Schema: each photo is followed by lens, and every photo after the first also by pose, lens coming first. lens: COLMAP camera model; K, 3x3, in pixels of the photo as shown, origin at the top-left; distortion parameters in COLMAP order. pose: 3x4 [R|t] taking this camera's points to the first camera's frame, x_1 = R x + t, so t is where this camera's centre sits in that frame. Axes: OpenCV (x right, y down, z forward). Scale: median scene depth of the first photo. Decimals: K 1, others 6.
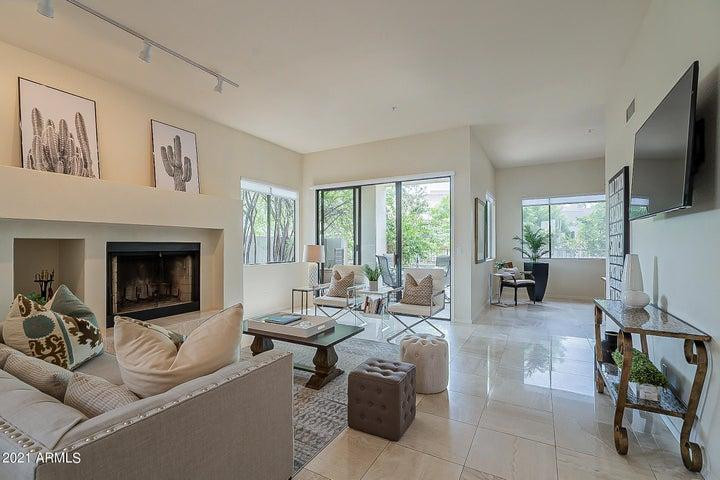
lens RADIAL K [[331.6, 0, 357.1], [0, 331.6, 244.7], [0, 0, 1]] dist [-0.003798, 0.001718]
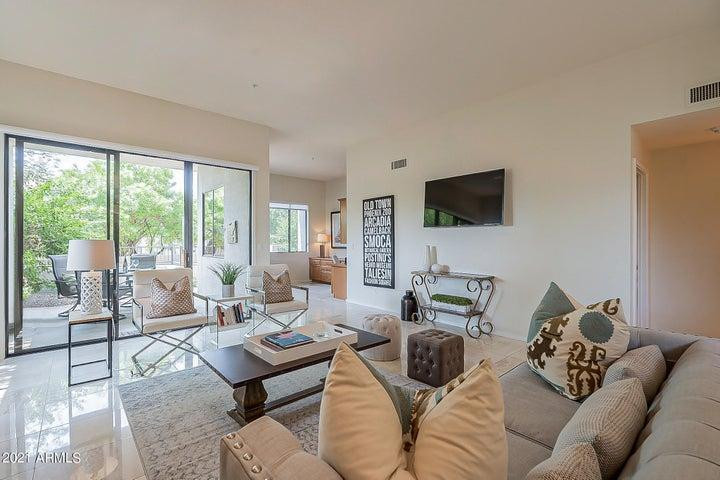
lens RADIAL K [[331.6, 0, 366.0], [0, 331.6, 242.2], [0, 0, 1]] dist [-0.003798, 0.001718]
pose [[0.326720, 0.006484, 0.945099, -0.426045], [0.002902, 0.999965, -0.007863, 0.009732], [-0.945117, 0.005312, 0.326689, 0.296358]]
